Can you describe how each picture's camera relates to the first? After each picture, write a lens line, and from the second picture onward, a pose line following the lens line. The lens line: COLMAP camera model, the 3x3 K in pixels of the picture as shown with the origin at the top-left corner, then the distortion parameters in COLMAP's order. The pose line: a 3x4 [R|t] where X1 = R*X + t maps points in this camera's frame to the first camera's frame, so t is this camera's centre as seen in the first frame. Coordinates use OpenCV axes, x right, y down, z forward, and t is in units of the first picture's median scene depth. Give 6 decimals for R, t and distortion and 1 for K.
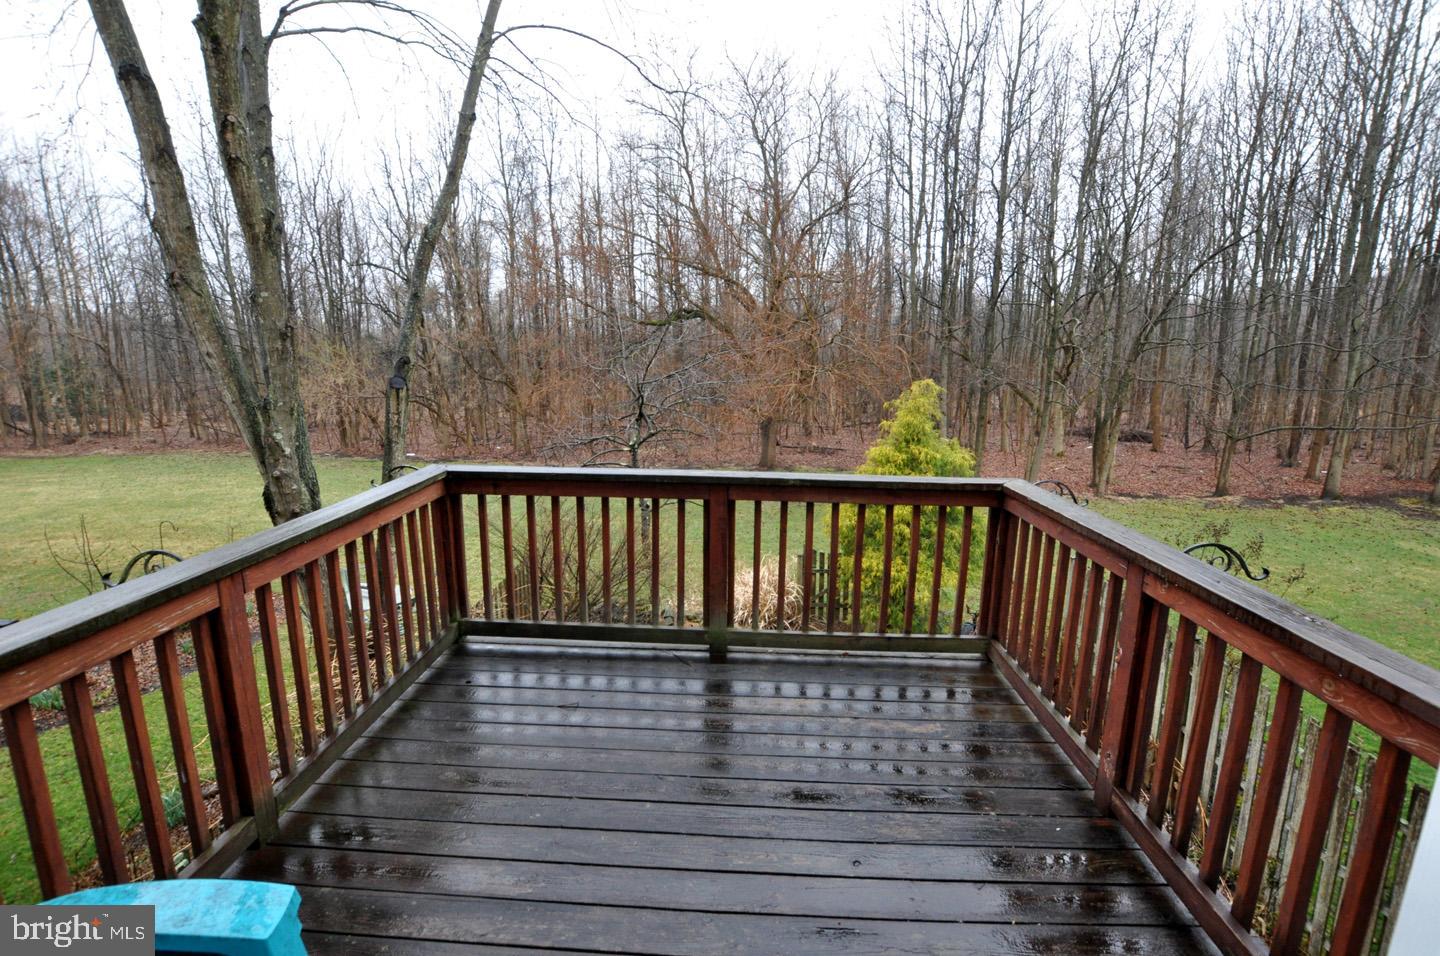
lens RADIAL K [[631.2, 0, 716.6], [0, 631.2, 478.2], [0, 0, 1]] dist [-0.027745, 0.001983]
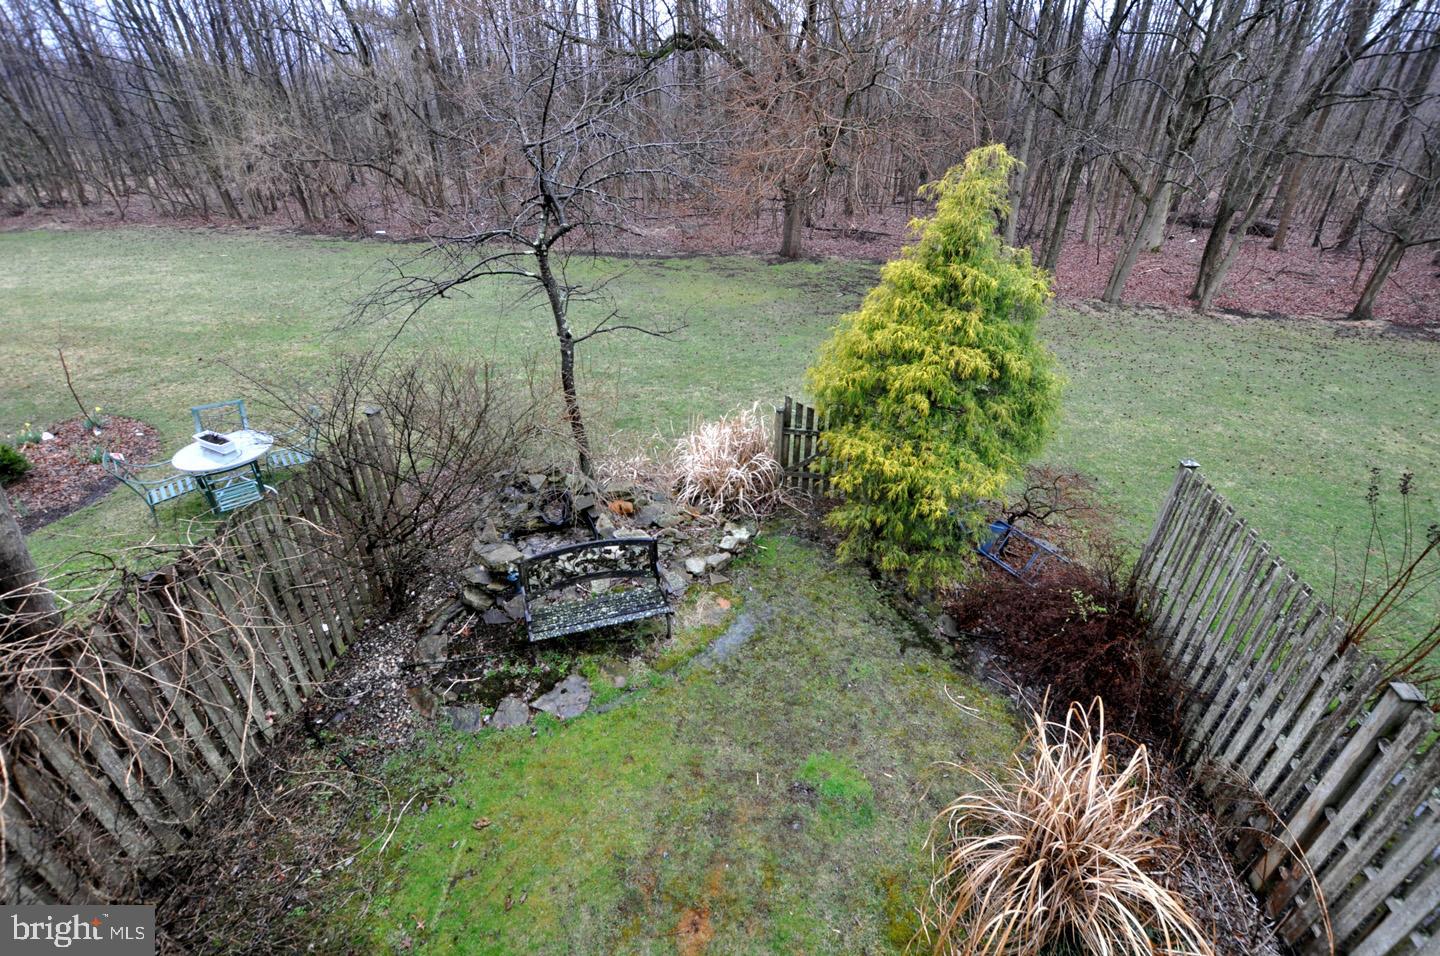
lens RADIAL K [[631.2, 0, 720.8], [0, 631.2, 480.0], [0, 0, 1]] dist [-0.027745, 0.001983]
pose [[0.997907, 0.040121, -0.050717, 0.097975], [-0.020618, 0.940738, 0.338507, -0.043815], [0.061292, -0.336753, 0.939596, 0.270357]]
